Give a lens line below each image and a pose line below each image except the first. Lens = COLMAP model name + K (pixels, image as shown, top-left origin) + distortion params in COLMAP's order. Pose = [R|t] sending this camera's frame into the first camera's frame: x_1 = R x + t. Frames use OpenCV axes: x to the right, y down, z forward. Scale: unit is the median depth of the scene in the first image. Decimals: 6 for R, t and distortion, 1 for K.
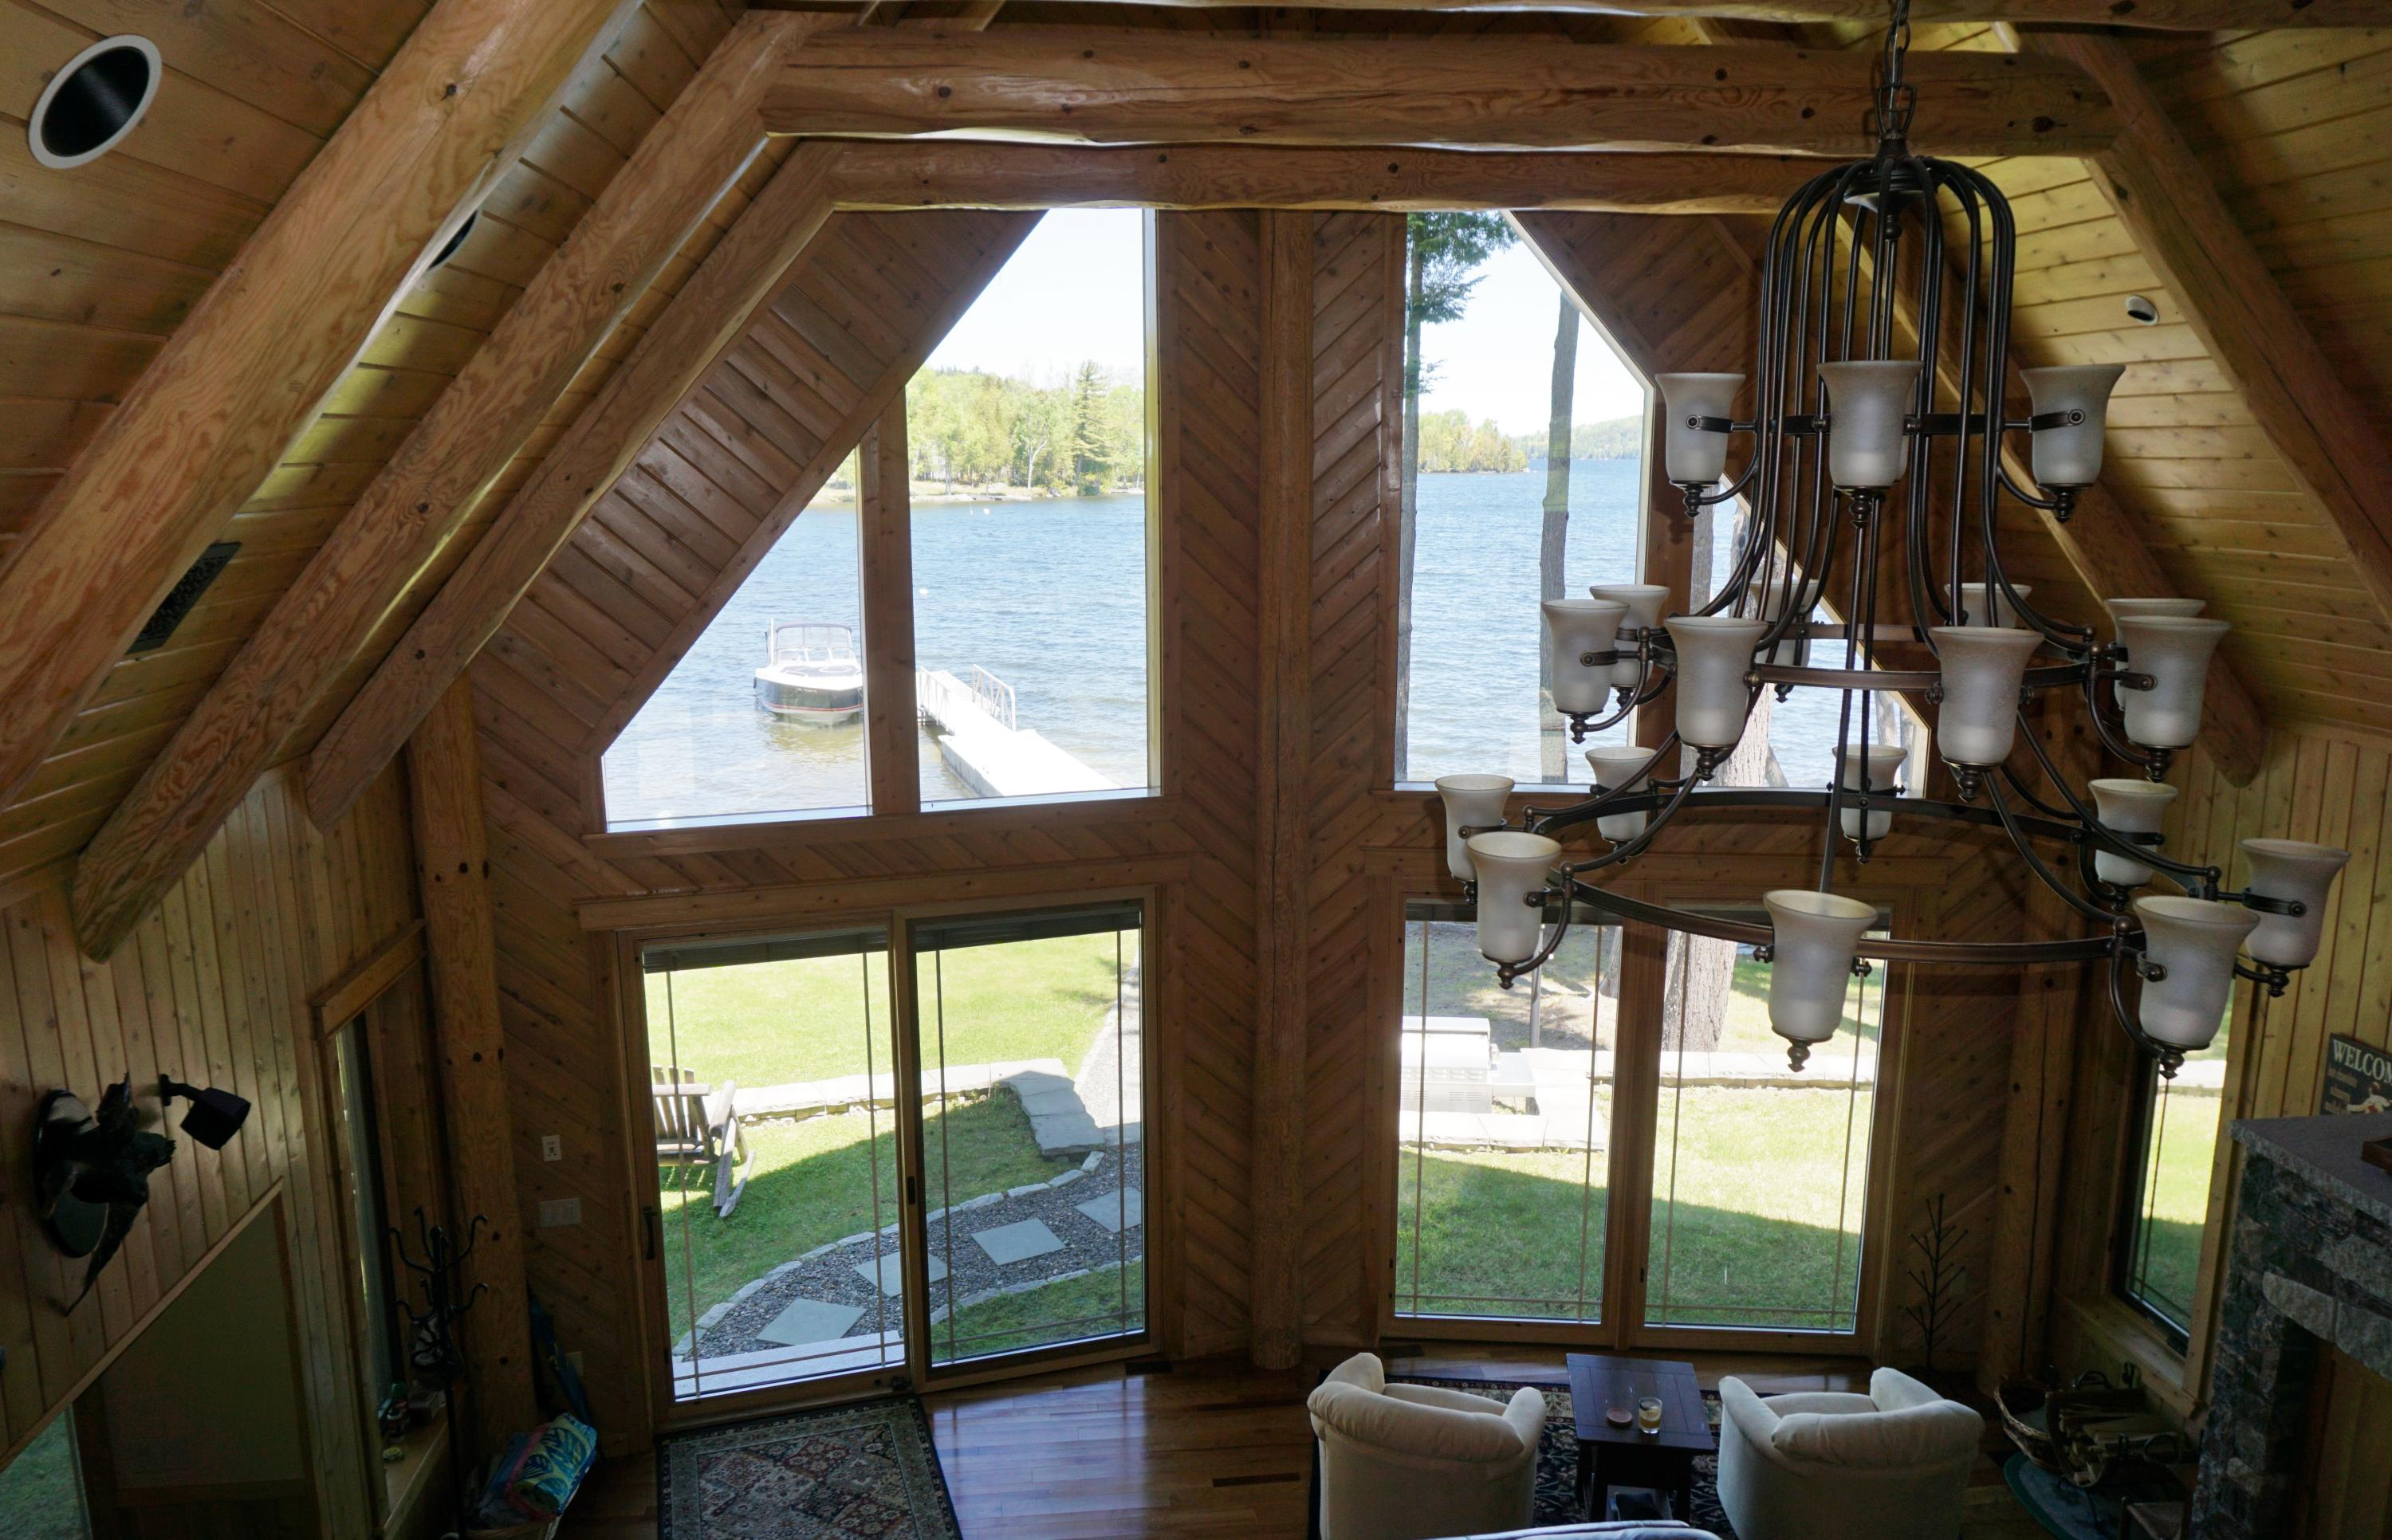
lens RADIAL K [[1635.5, 0, 1198.9], [0, 1635.5, 775.7], [0, 0, 1]] dist [-0.026033, 0.002686]
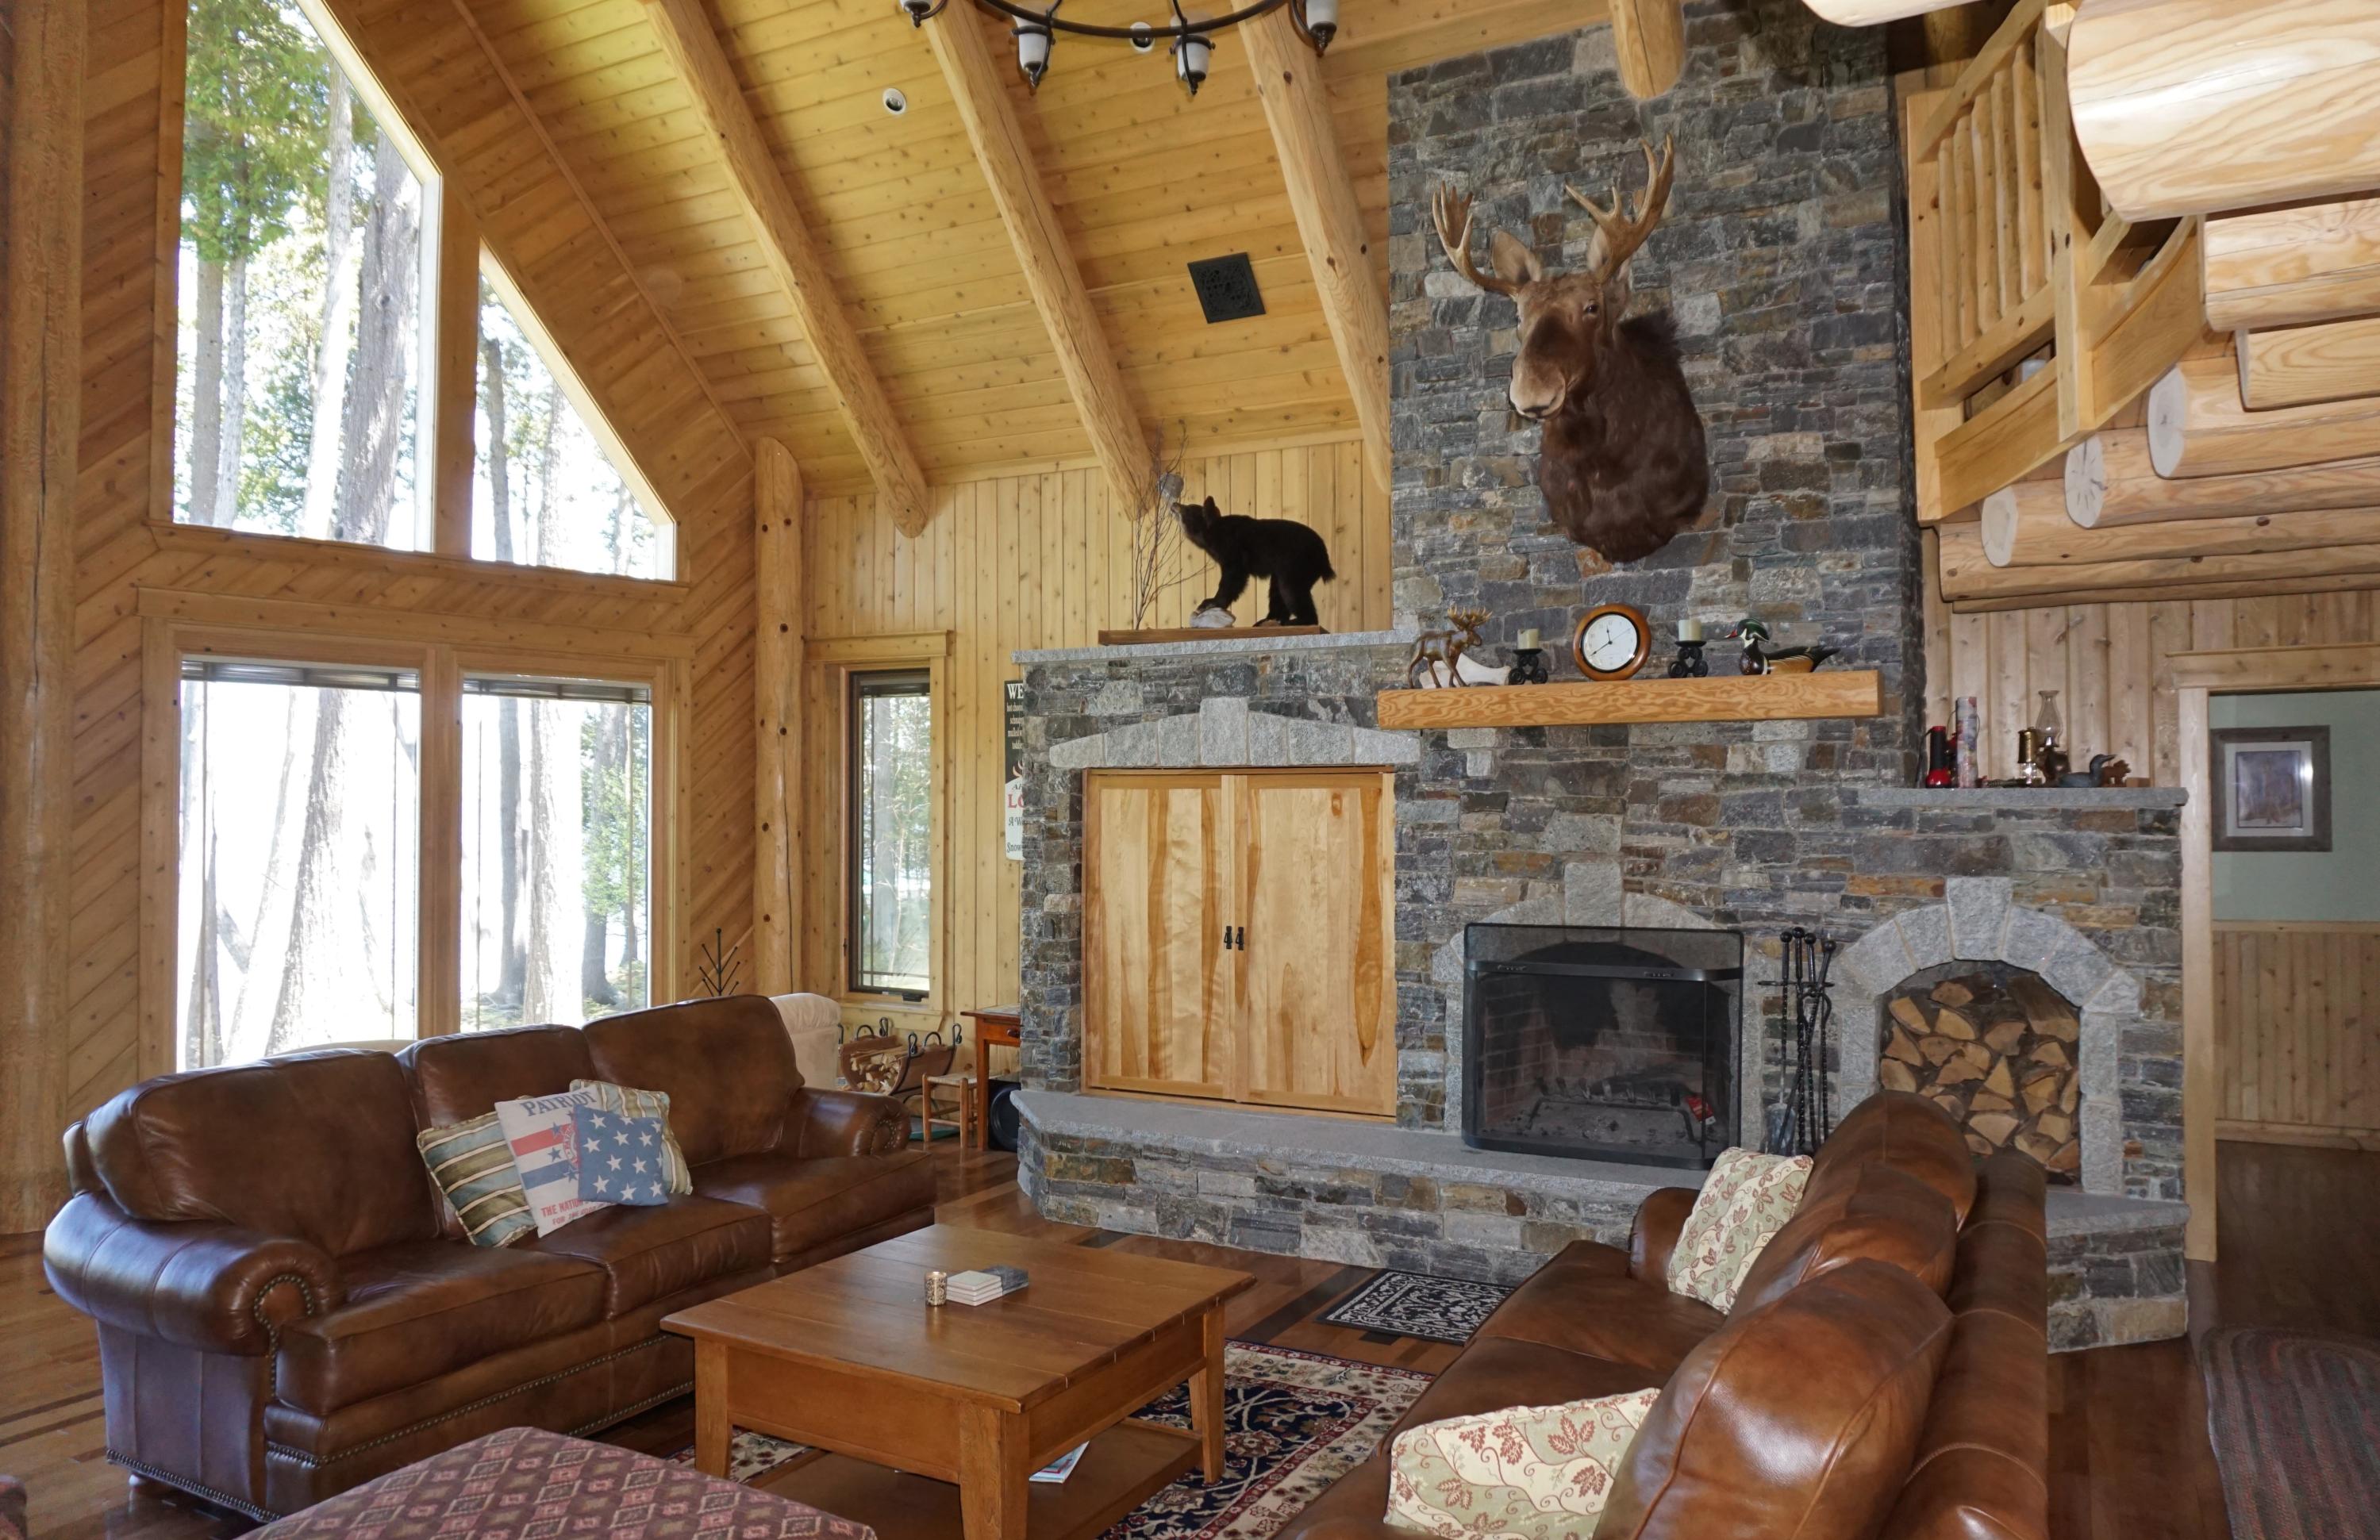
lens RADIAL K [[1639.2, 0, 1187.7], [0, 1639.2, 763.2], [0, 0, 1]] dist [-0.001480, 0.000323]
pose [[0.574237, 0.031496, 0.818083, -0.386781], [0.163766, 0.974644, -0.152476, 0.478392], [-0.802142, 0.221532, 0.554519, 0.087199]]
